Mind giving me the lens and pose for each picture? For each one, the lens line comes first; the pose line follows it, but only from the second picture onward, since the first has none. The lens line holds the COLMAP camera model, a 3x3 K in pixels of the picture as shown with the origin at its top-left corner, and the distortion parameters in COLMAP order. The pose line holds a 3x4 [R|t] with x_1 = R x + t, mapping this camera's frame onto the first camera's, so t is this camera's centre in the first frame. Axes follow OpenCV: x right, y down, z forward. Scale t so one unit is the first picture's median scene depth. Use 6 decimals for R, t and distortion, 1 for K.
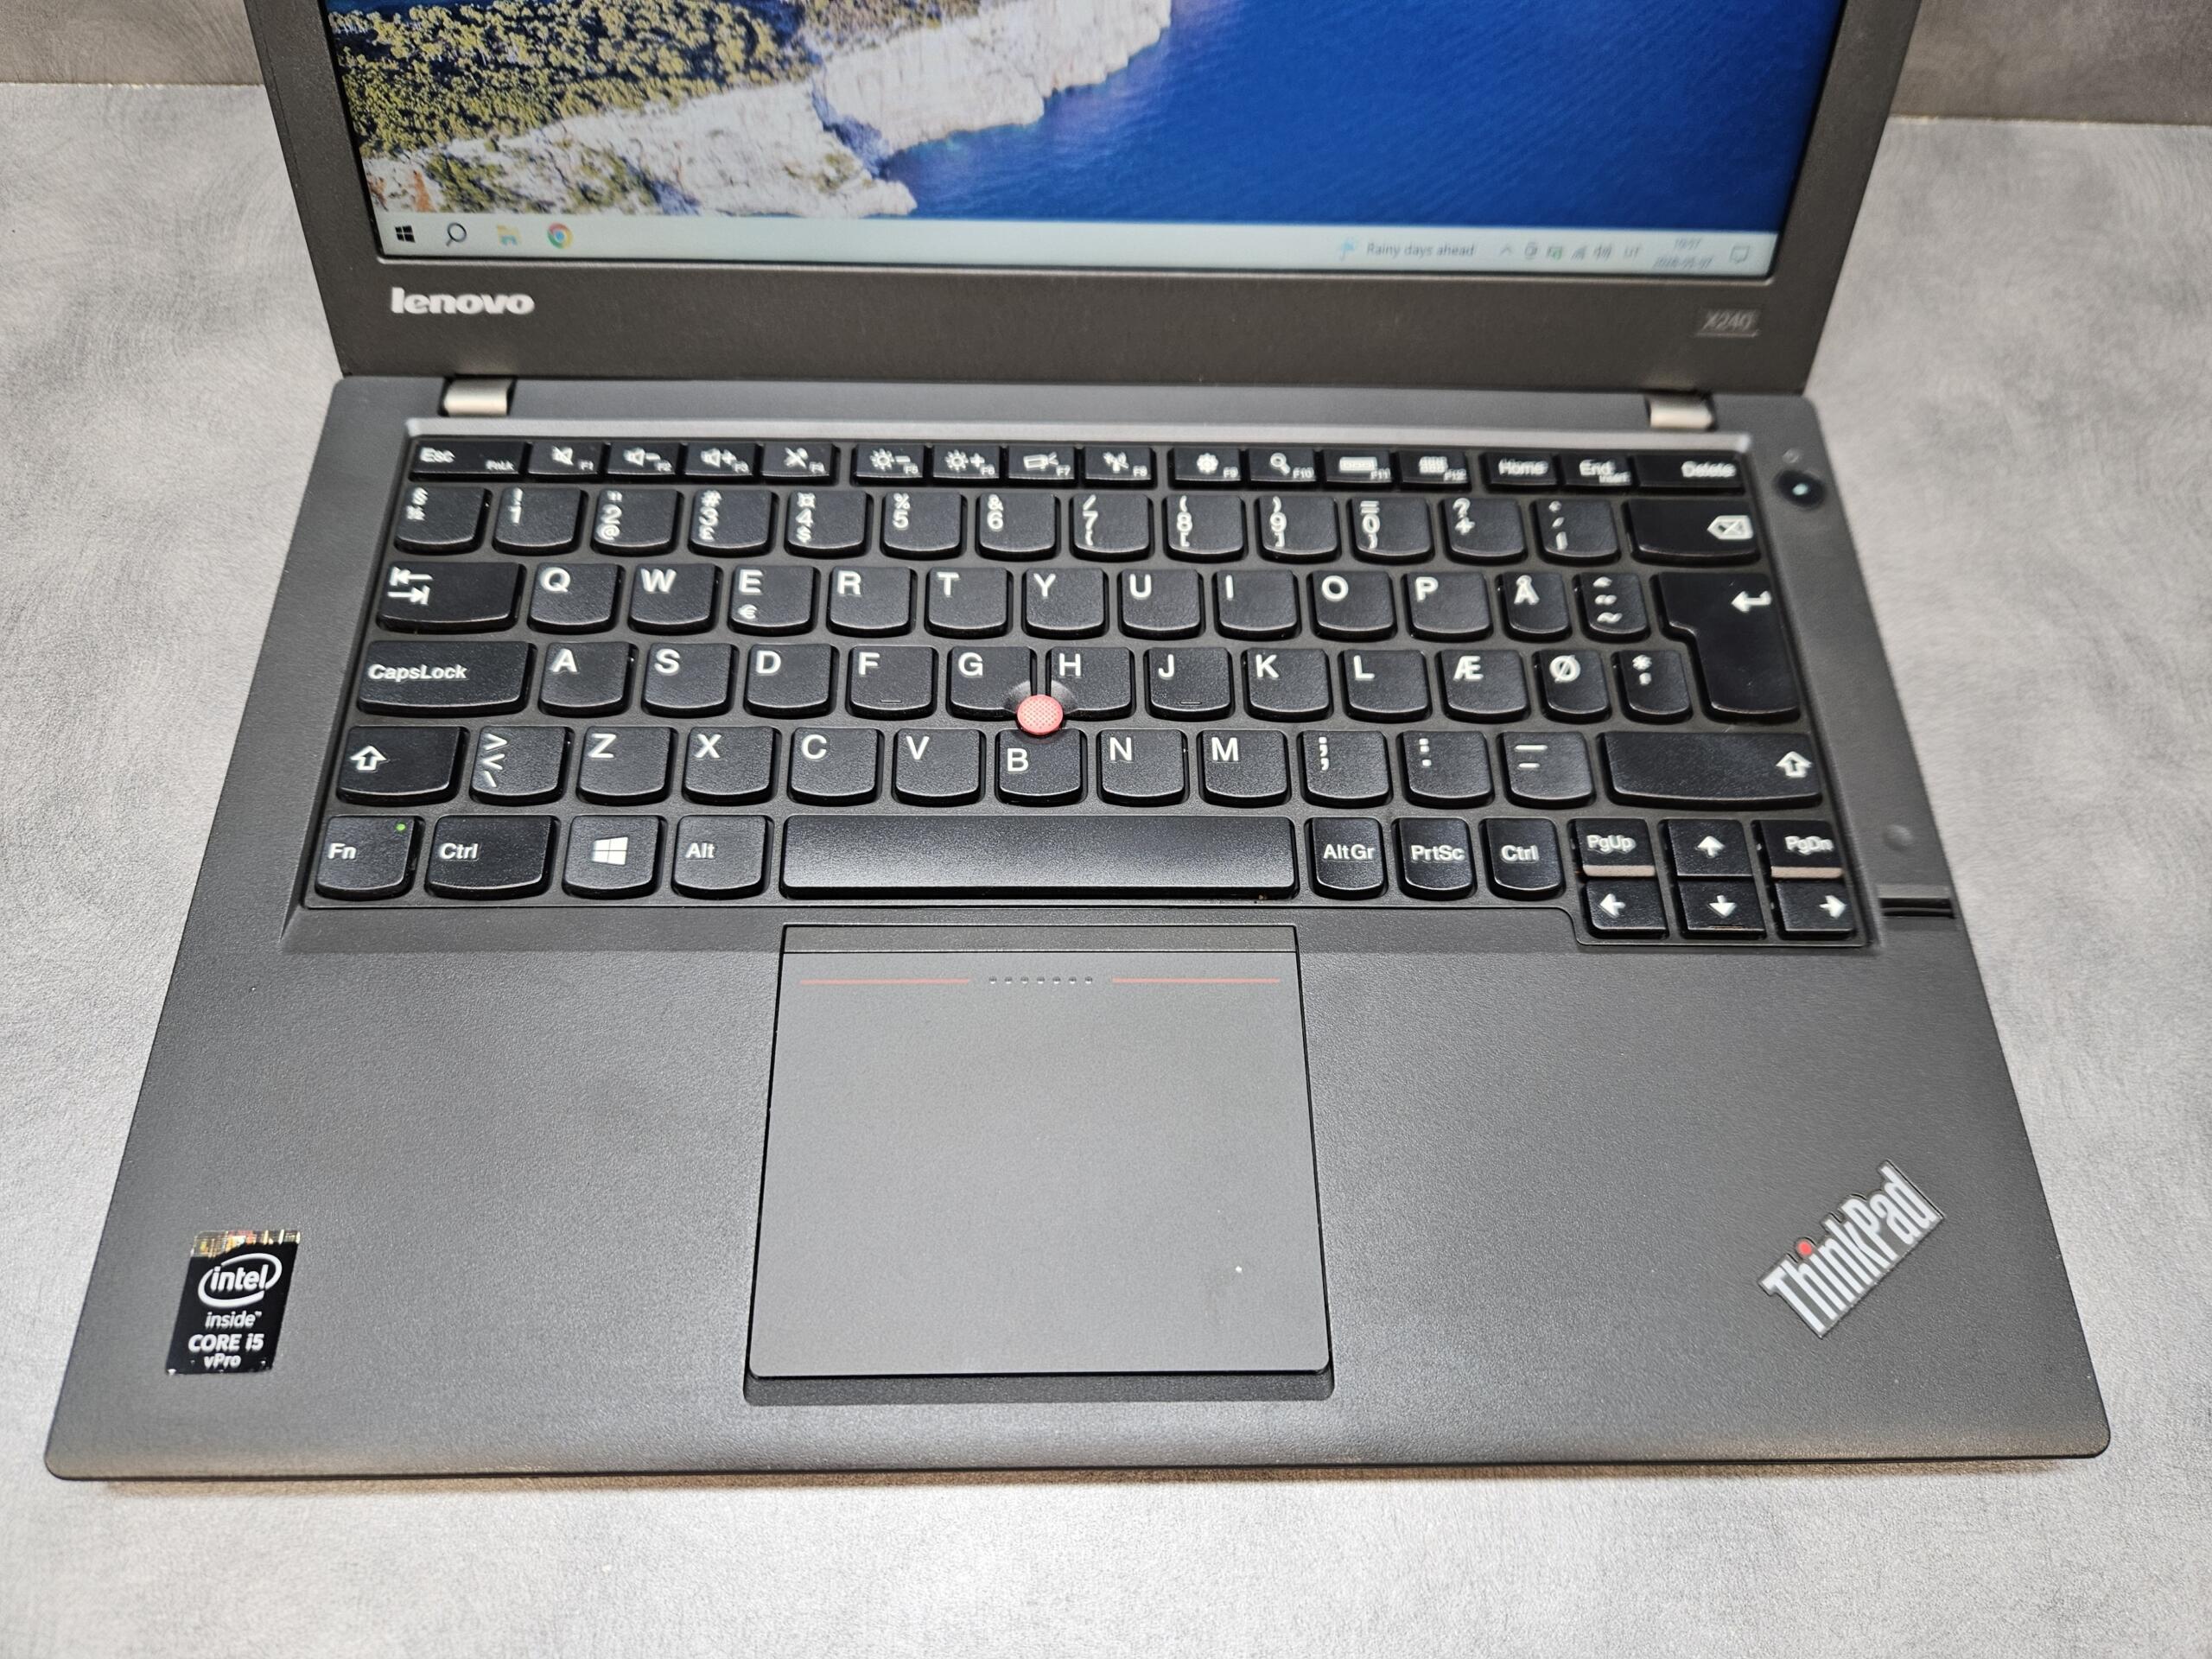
lens RADIAL K [[1519.5, 0, 1084.2], [0, 1519.5, 819.5], [0, 0, 1]] dist [0.036609, -0.055553]
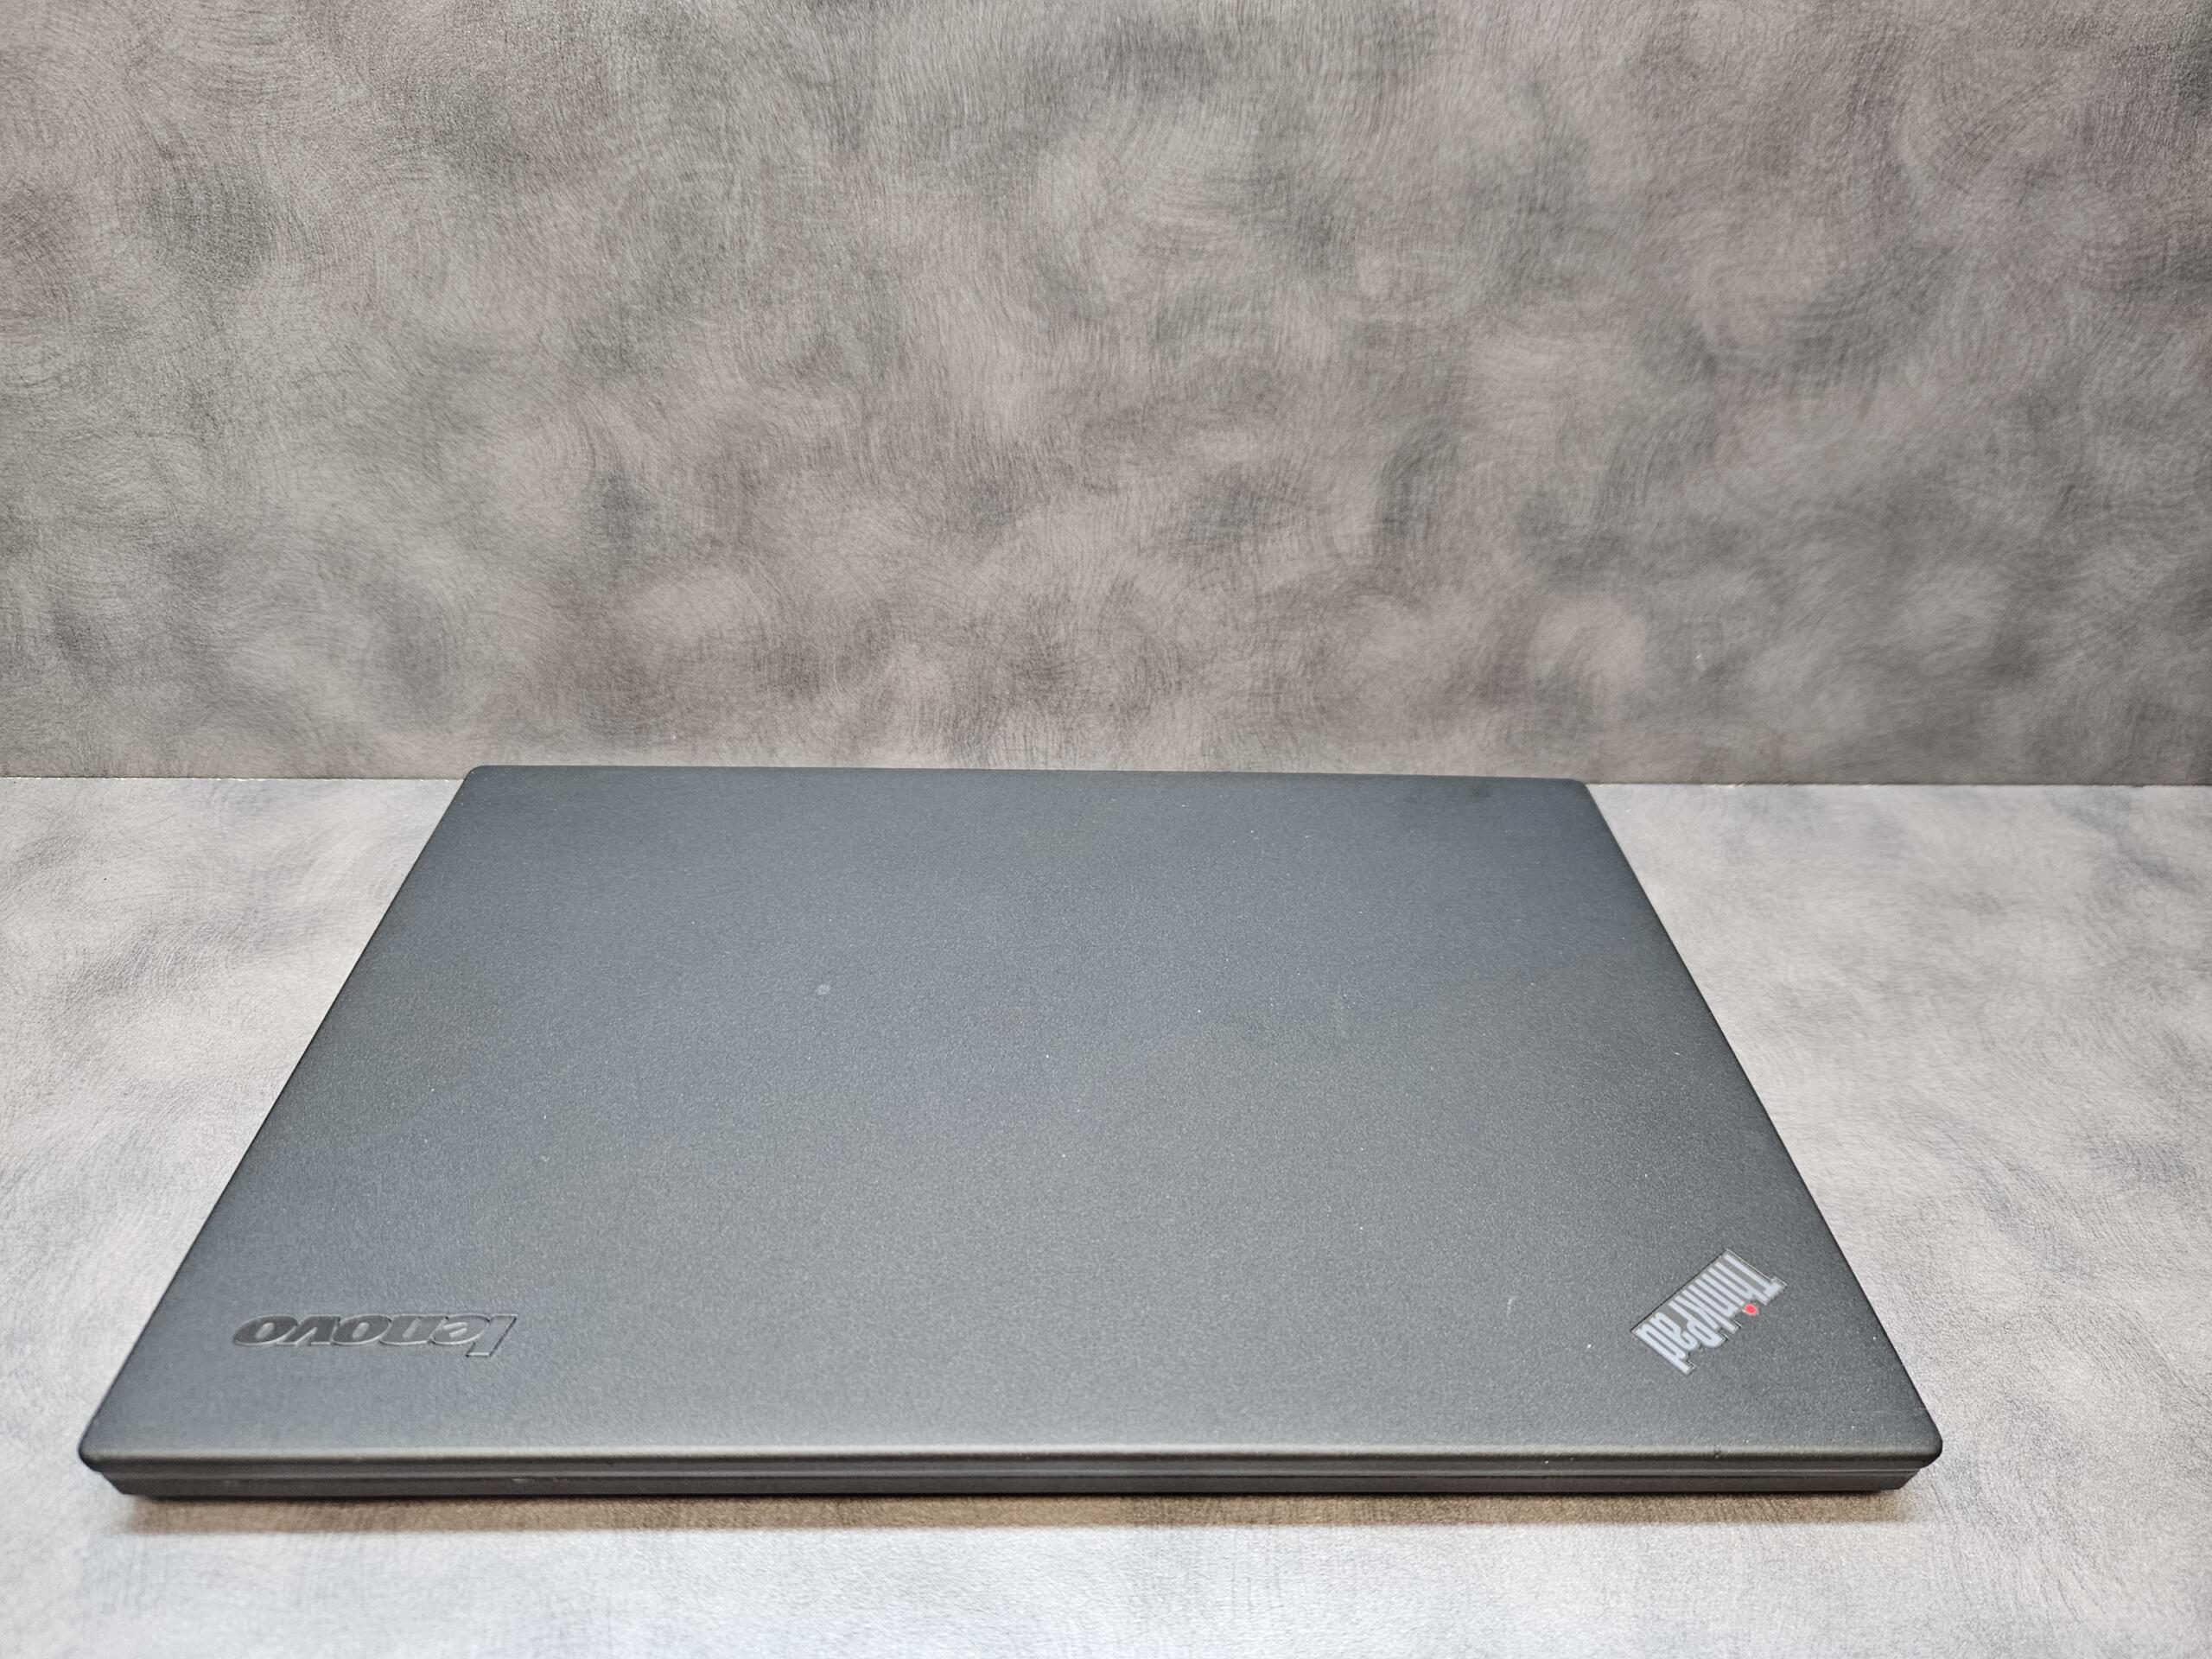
lens RADIAL K [[1501.8, 0, 1094.0], [0, 1501.8, 829.8], [0, 0, 1]] dist [0.034798, -0.051104]
pose [[0.999593, -0.016943, 0.022962, 0.023247], [0.025881, 0.877262, -0.479314, 0.179984], [-0.012023, 0.479713, 0.877343, -0.037424]]
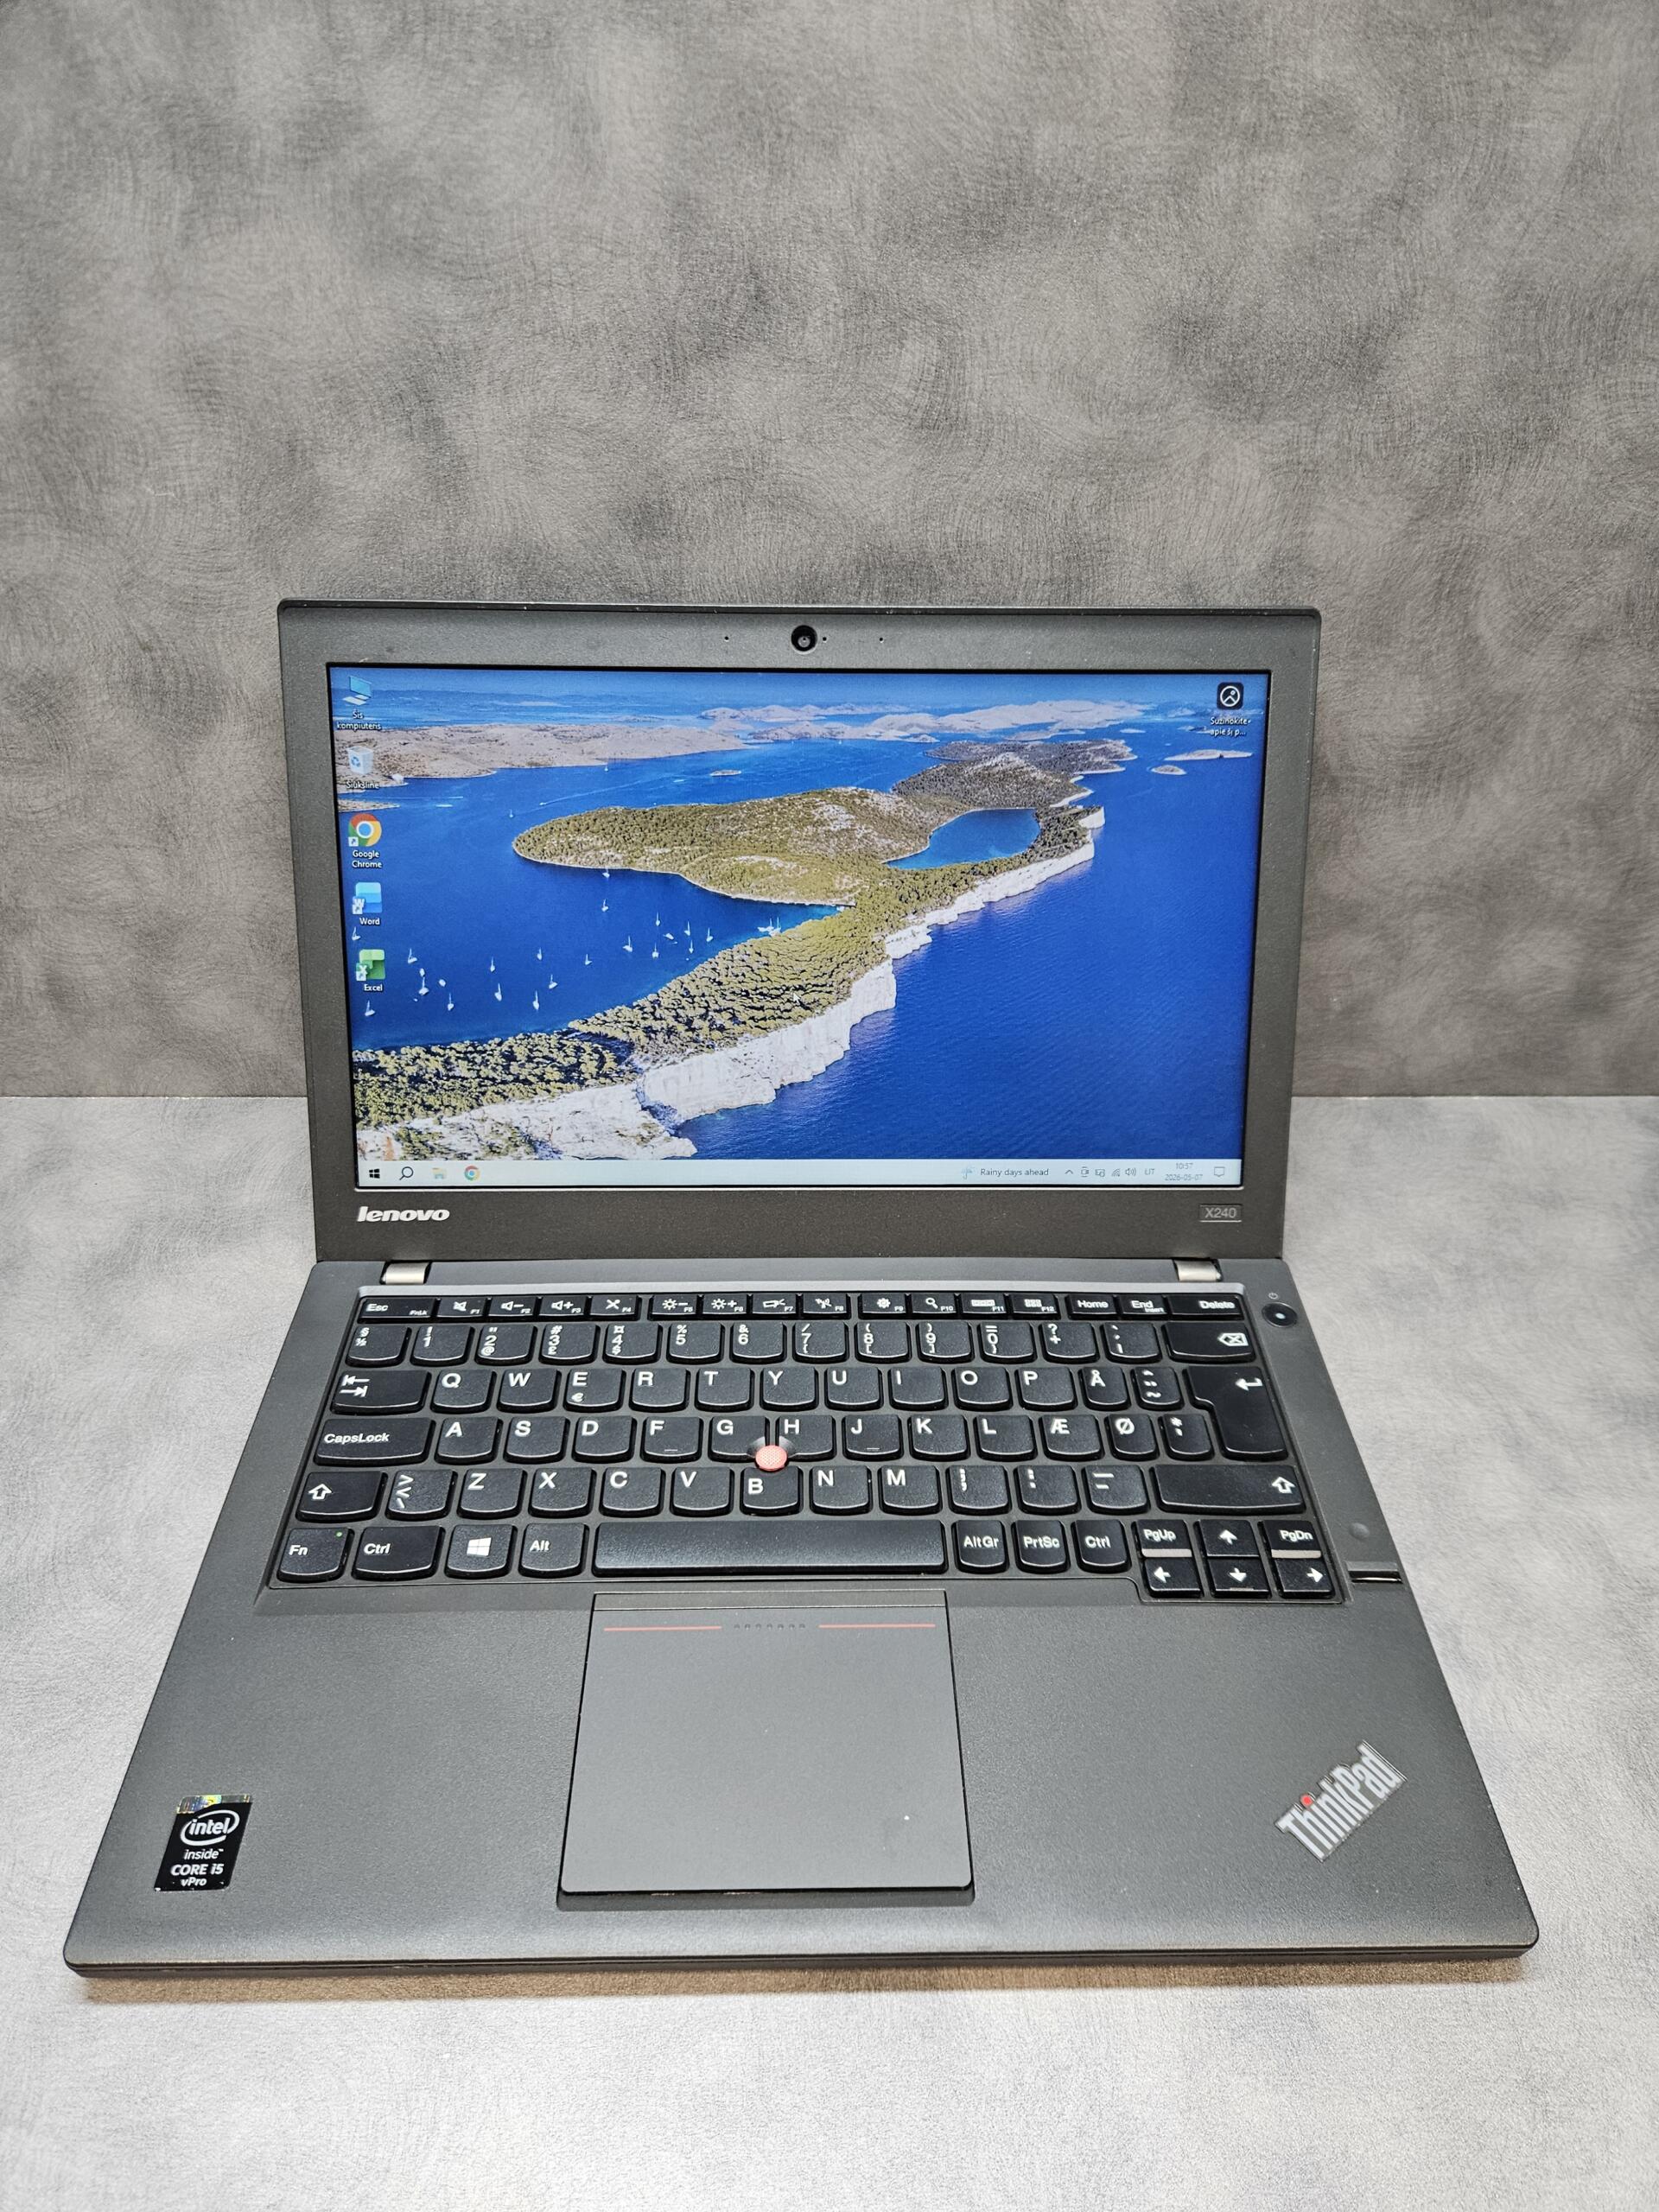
lens RADIAL K [[1474.5, 0, 835.1], [0, 1474.5, 1110.3], [0, 0, 1]] dist [0.037399, -0.065642]
pose [[0.999840, -0.017914, 0.000100, 0.037482], [0.016183, 0.900786, -0.433961, 0.240986], [0.007684, 0.433893, 0.900932, -0.426454]]
